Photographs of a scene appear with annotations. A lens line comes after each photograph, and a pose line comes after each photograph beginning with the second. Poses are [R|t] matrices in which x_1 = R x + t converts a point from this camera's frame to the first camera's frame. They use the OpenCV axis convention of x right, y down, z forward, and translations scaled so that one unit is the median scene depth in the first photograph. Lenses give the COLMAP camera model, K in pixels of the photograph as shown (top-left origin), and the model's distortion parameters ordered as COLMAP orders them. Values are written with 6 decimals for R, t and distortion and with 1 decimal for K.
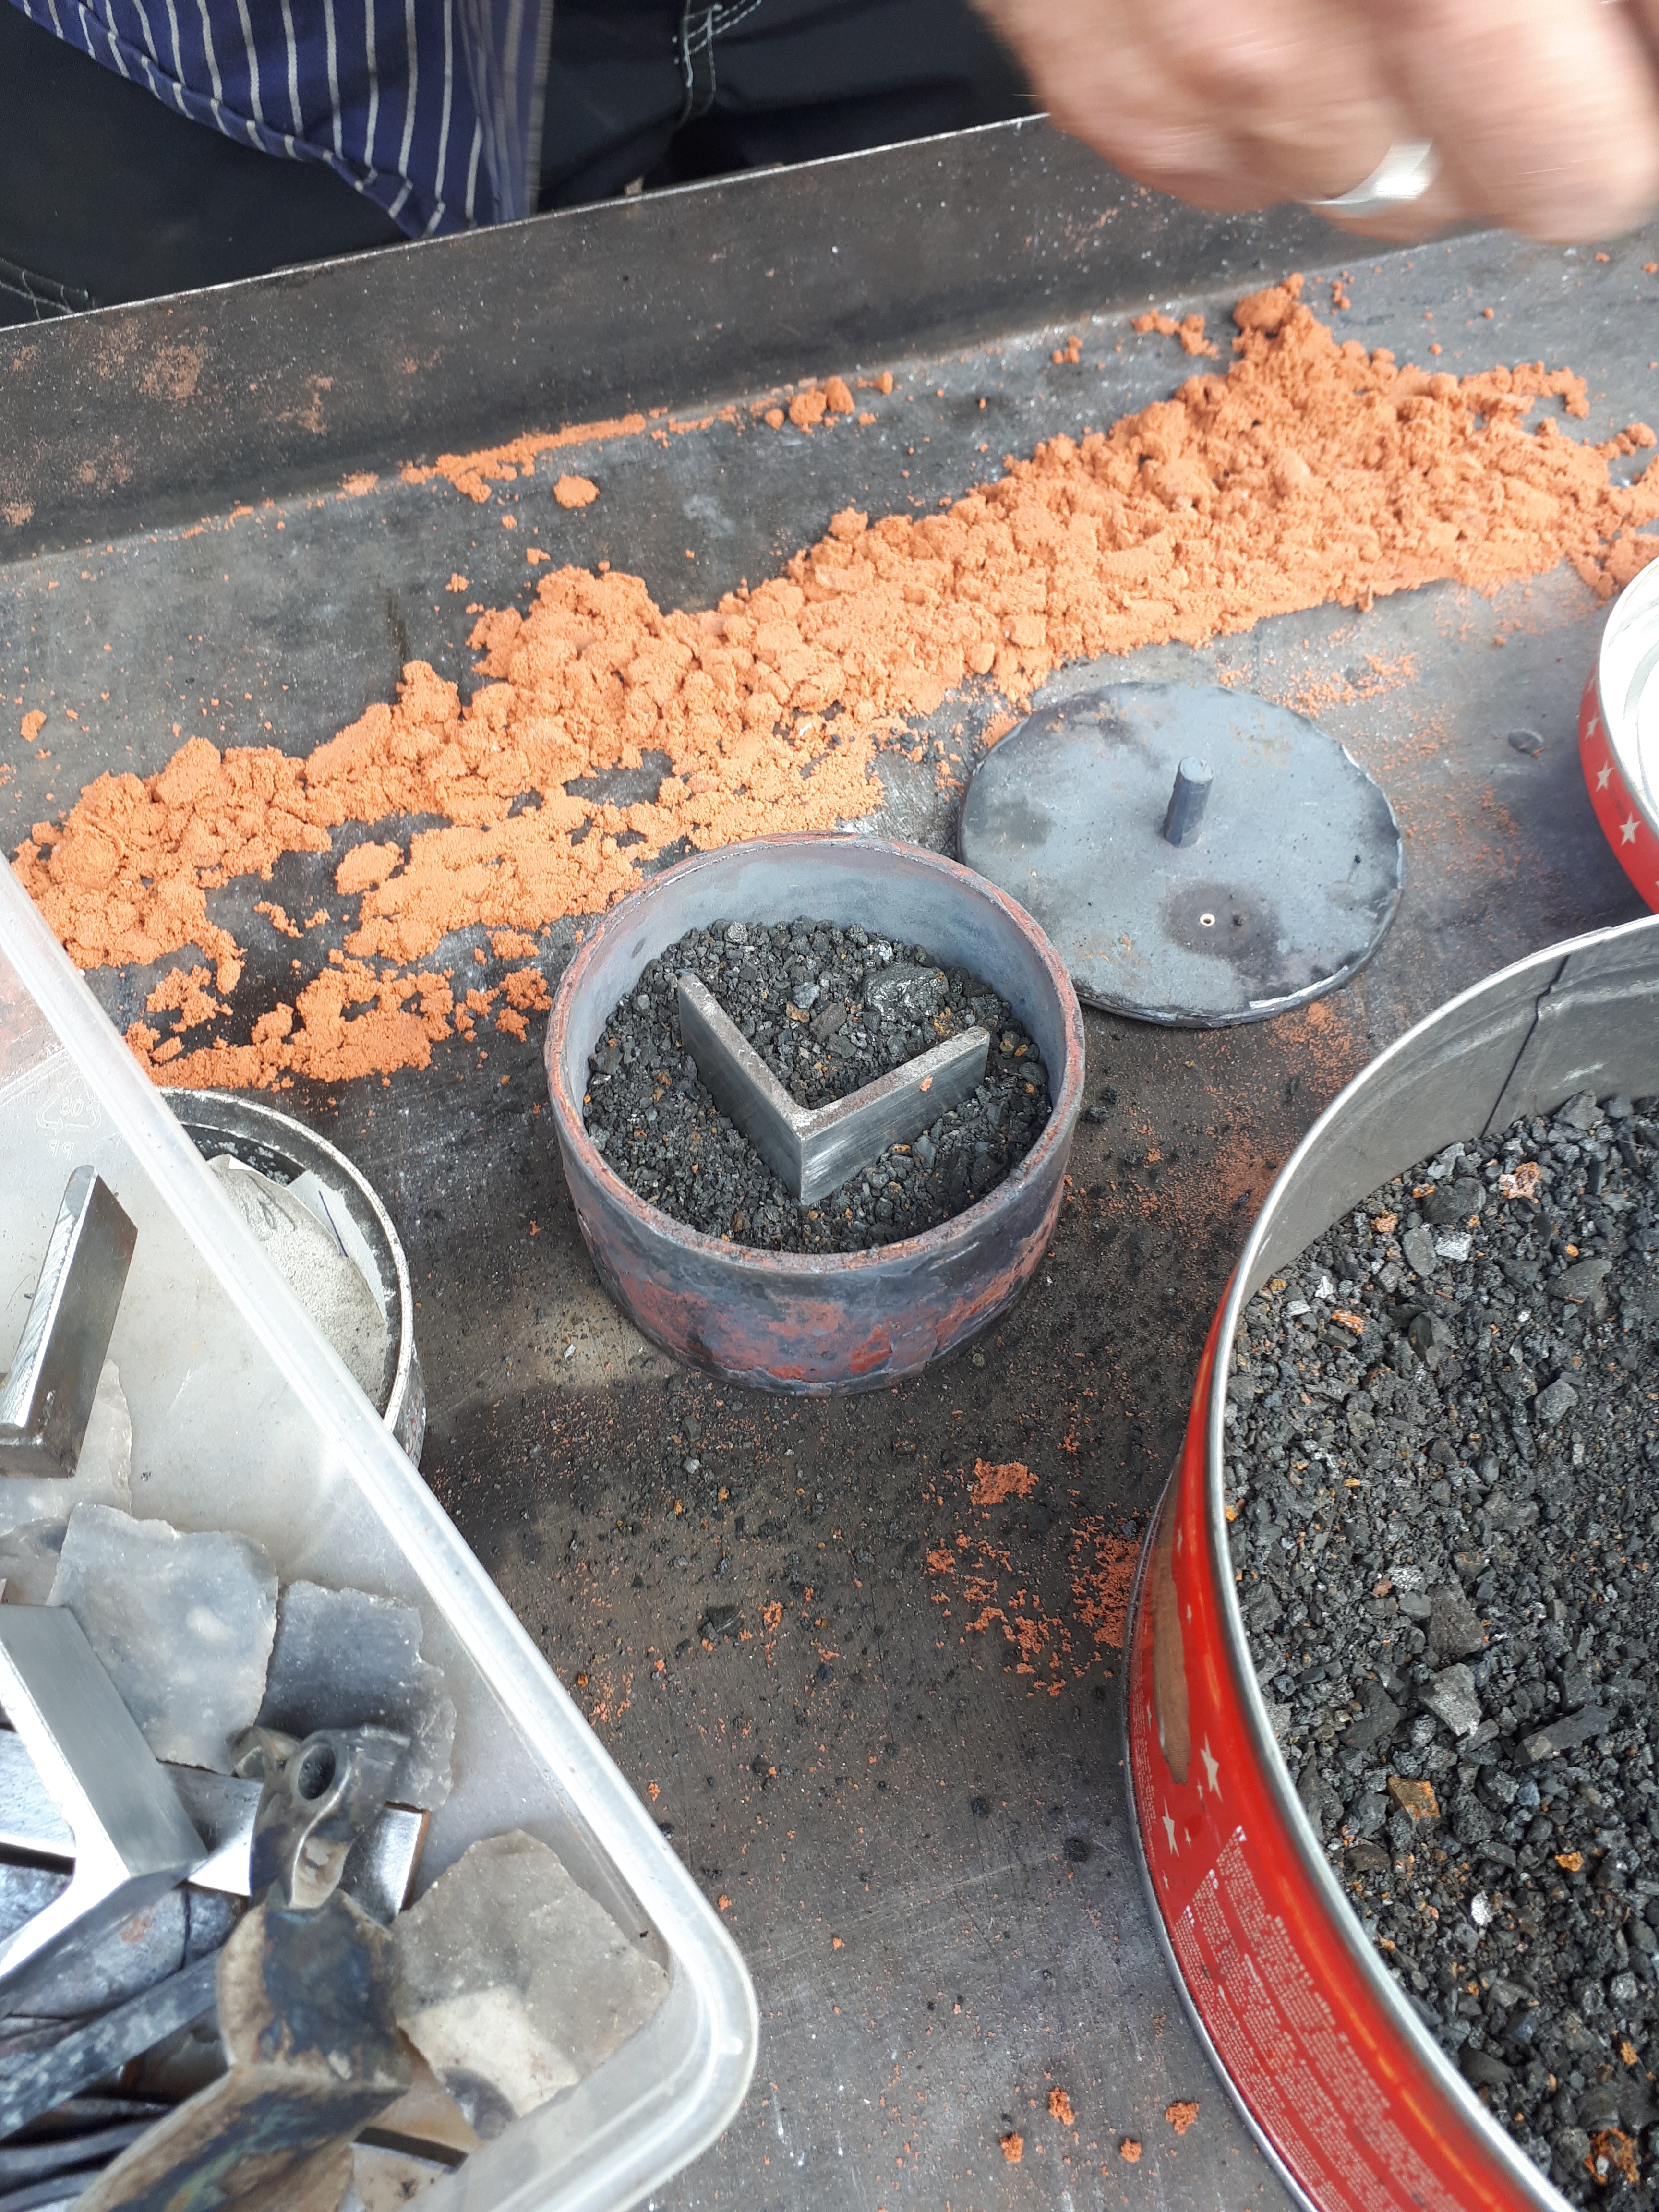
lens RADIAL K [[1752.7, 0, 829.4], [0, 1752.7, 1111.0], [0, 0, 1]] dist [0.028570, -0.025087]
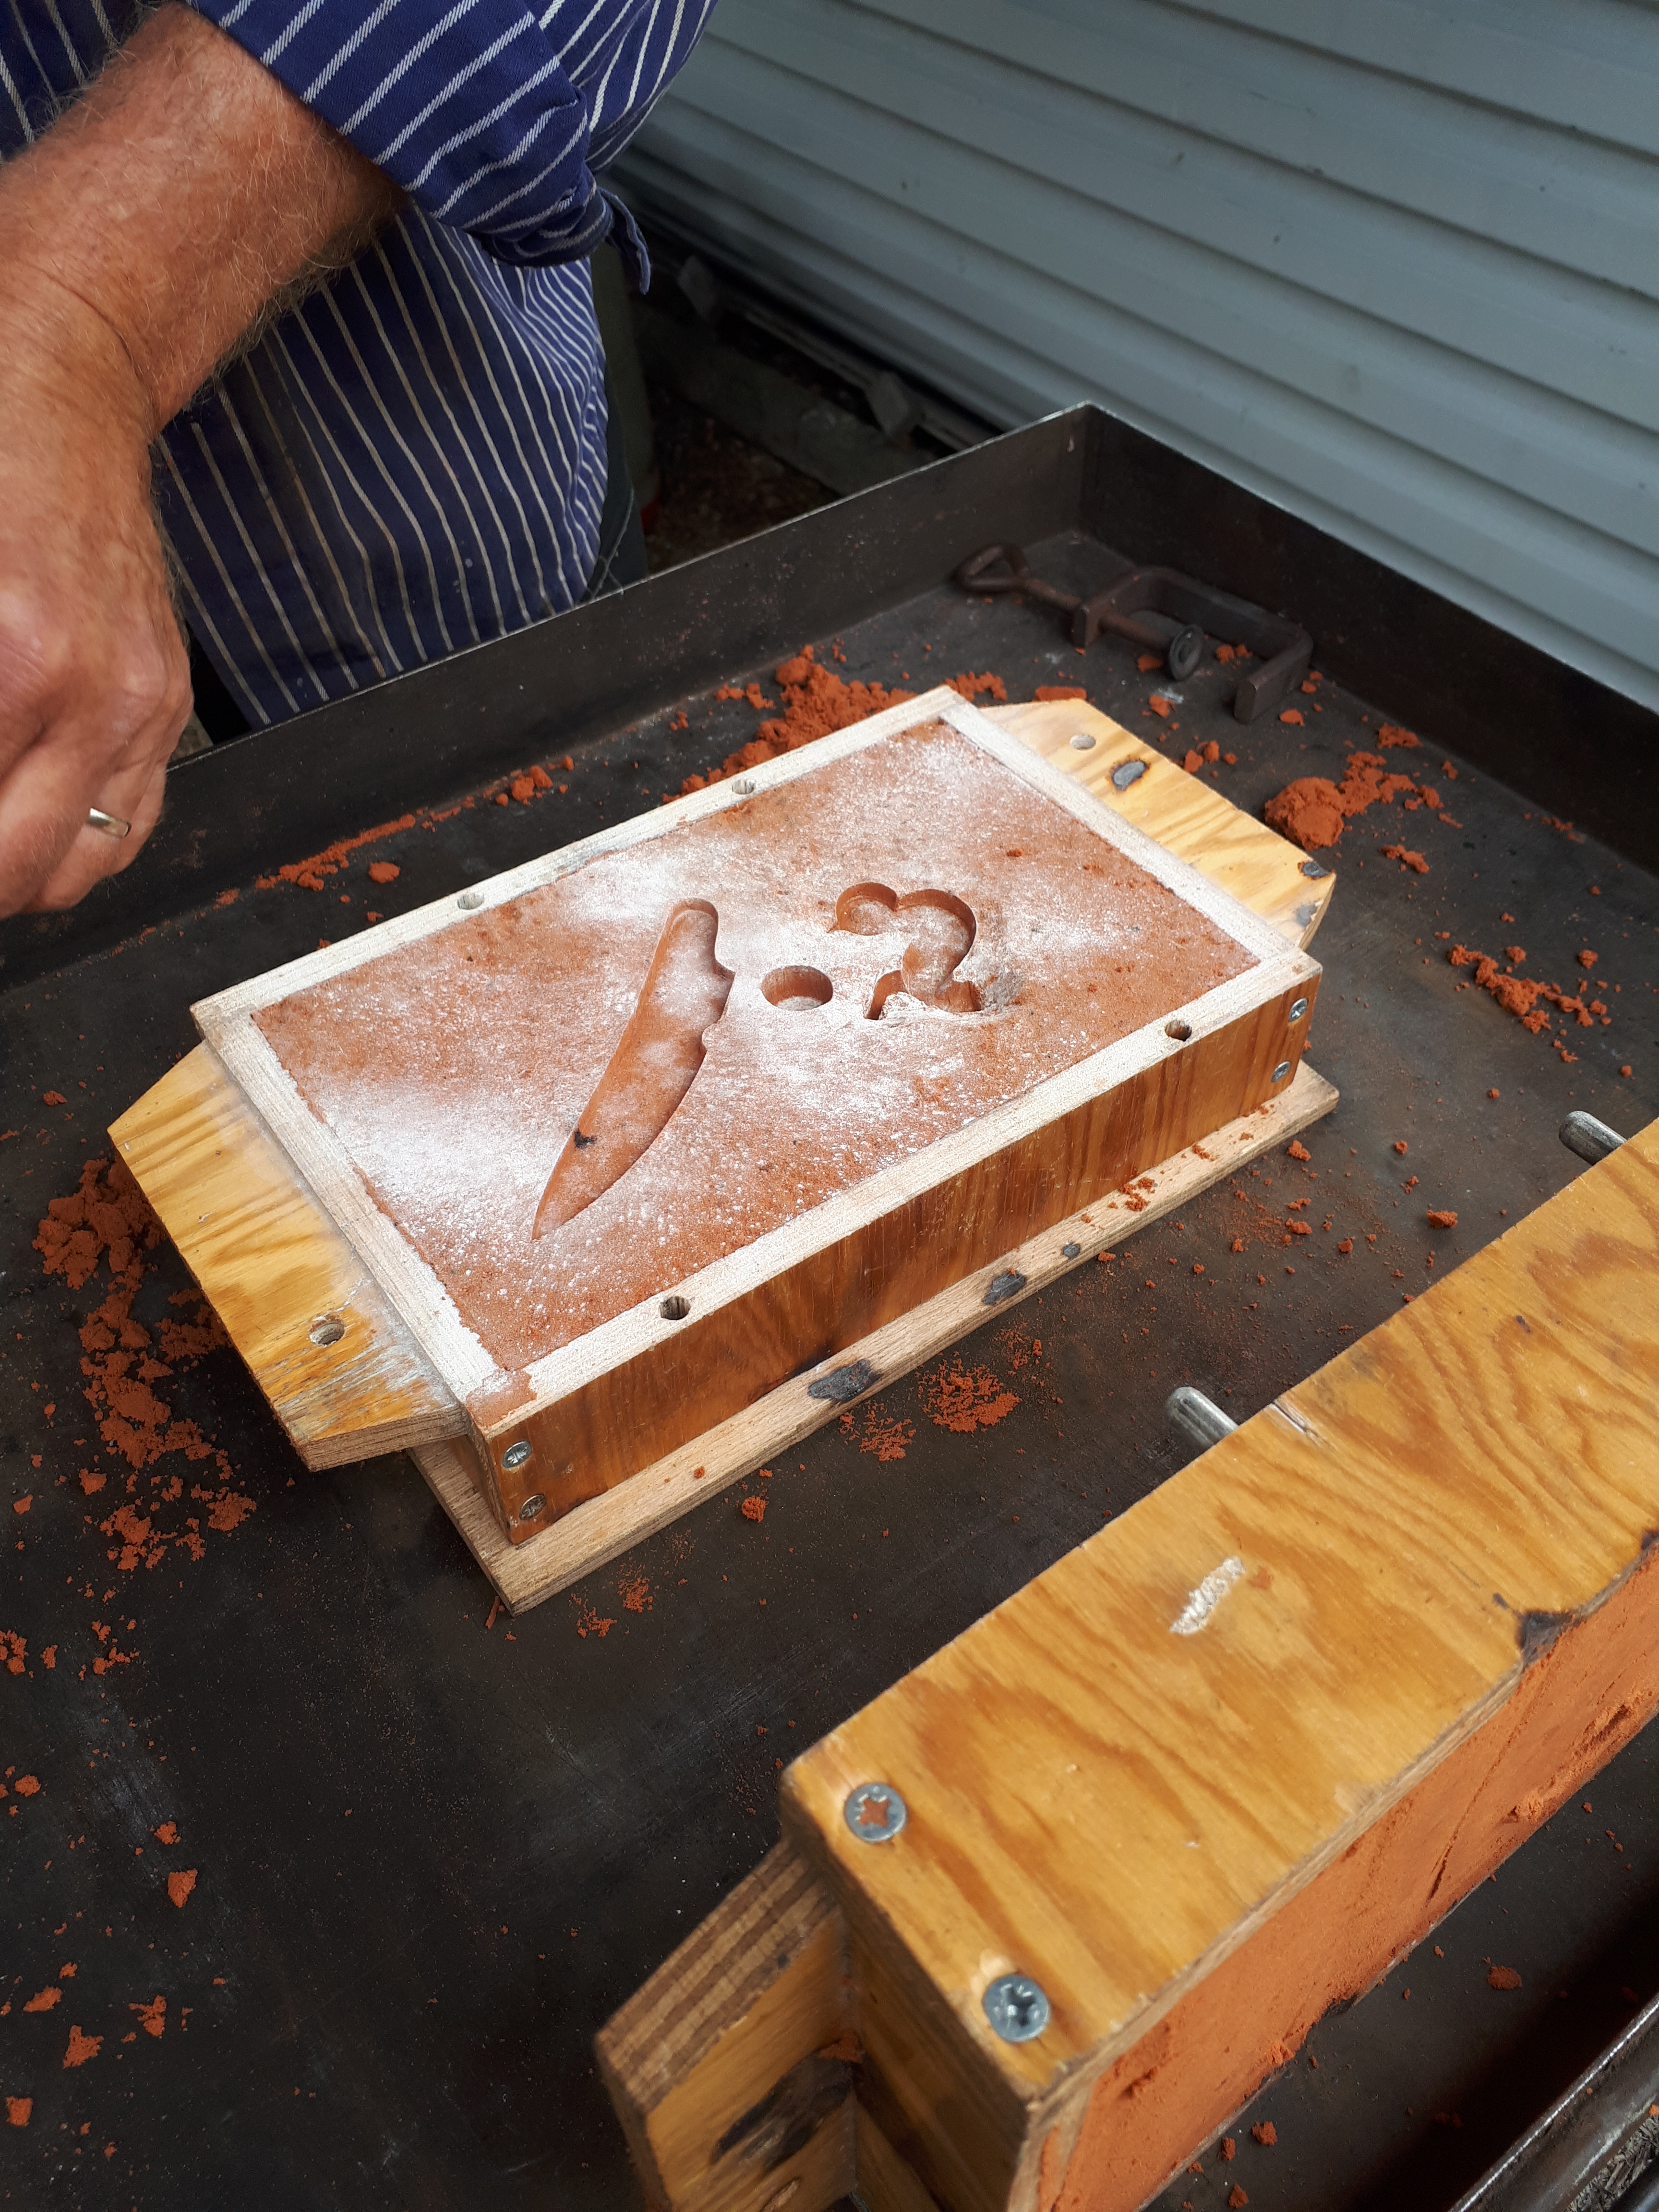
lens RADIAL K [[1752.7, 0, 828.4], [0, 1752.7, 1104.2], [0, 0, 1]] dist [0.028570, -0.025087]
pose [[0.946925, -0.224242, 0.230321, -0.165322], [0.260627, 0.954977, -0.141751, 0.124081], [-0.188165, 0.194255, 0.962735, -0.401680]]
